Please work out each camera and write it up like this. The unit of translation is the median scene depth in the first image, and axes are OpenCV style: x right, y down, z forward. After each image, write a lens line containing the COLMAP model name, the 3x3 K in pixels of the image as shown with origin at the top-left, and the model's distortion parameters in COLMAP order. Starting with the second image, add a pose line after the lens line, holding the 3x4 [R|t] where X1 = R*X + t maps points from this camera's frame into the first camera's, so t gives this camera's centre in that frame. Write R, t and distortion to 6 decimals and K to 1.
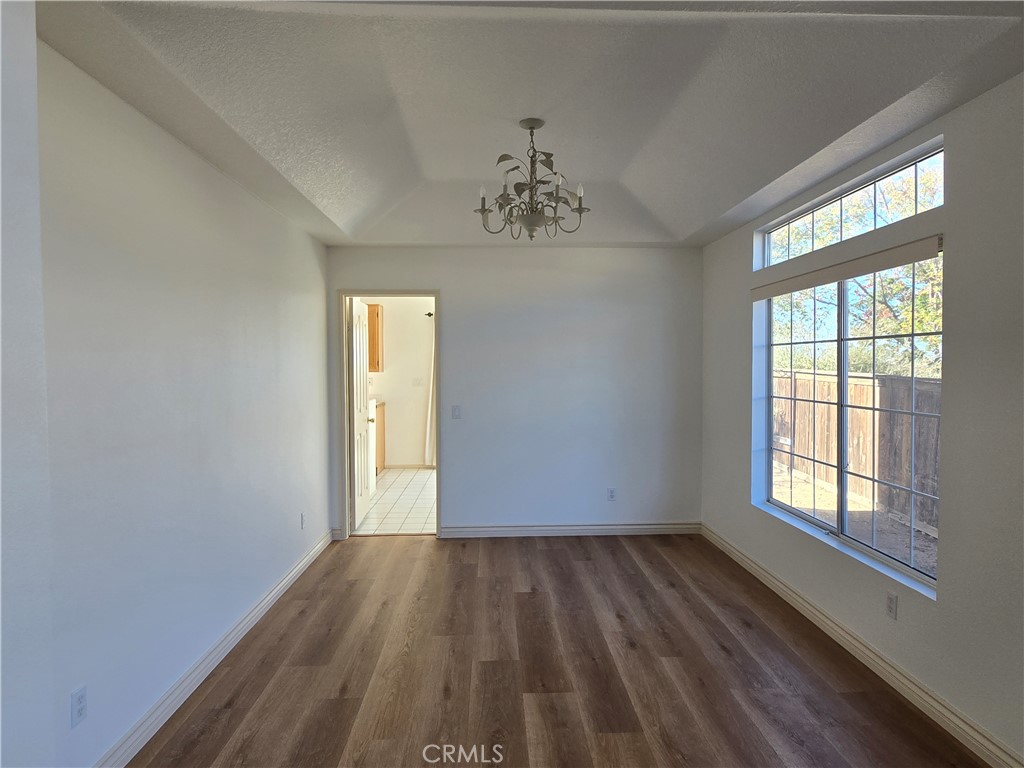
lens RADIAL K [[419.1, 0, 512.1], [0, 419.1, 381.7], [0, 0, 1]] dist [-0.004429, 0.000651]
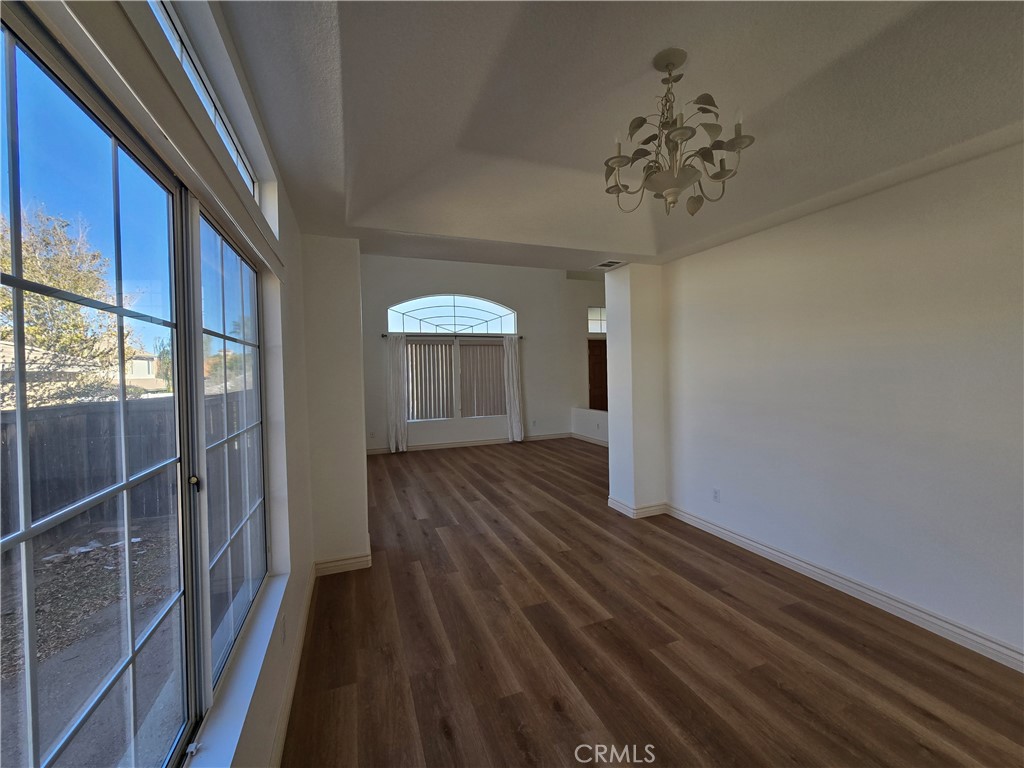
lens RADIAL K [[419.1, 0, 509.4], [0, 419.1, 376.9], [0, 0, 1]] dist [-0.004429, 0.000651]
pose [[-0.903294, 0.033804, -0.427689, 0.790777], [0.013567, 0.998643, 0.050278, -0.040671], [0.428808, 0.039613, -0.902527, 1.897237]]
